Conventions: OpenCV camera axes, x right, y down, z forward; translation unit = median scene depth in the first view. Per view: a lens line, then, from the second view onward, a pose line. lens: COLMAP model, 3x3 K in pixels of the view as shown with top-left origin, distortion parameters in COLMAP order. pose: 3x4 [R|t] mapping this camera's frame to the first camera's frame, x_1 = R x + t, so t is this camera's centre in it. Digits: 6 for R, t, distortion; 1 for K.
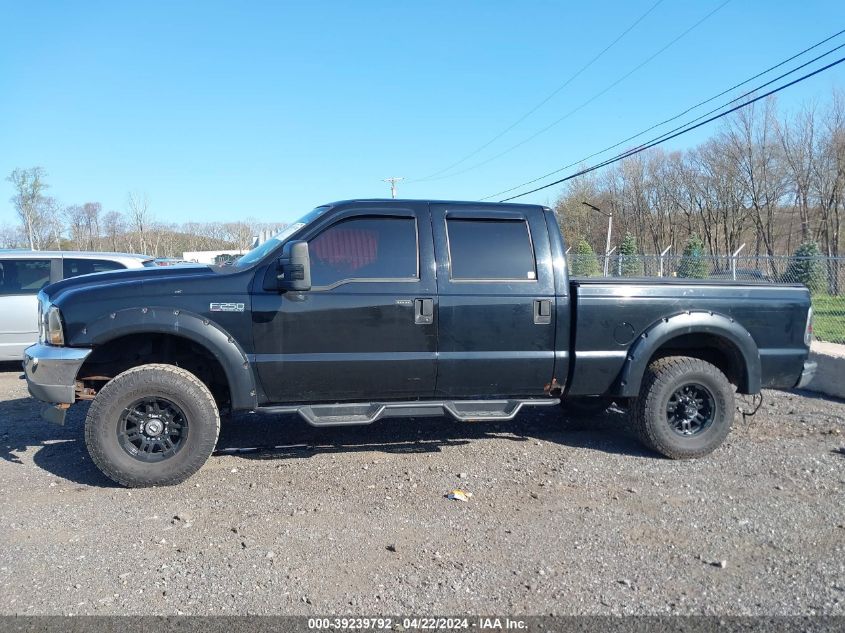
lens RADIAL K [[662.6, 0, 416.0], [0, 662.6, 317.7], [0, 0, 1]] dist [0.045603, -0.049157]
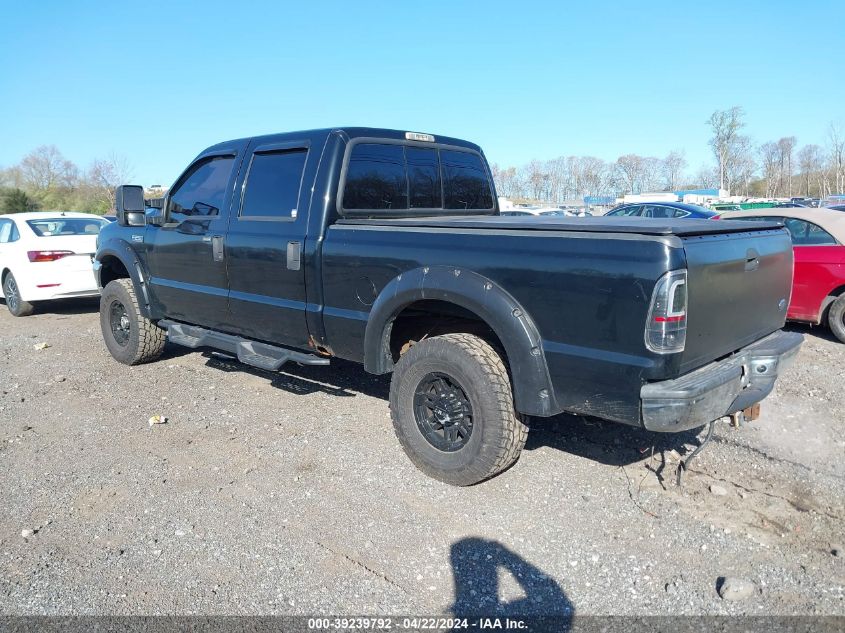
lens RADIAL K [[662.6, 0, 416.0], [0, 662.6, 317.7], [0, 0, 1]] dist [0.045603, -0.049157]
pose [[0.560756, 0.126725, -0.818226, 0.968689], [-0.052949, 0.991684, 0.117302, -0.038128], [0.826286, -0.022454, 0.562803, 0.607632]]
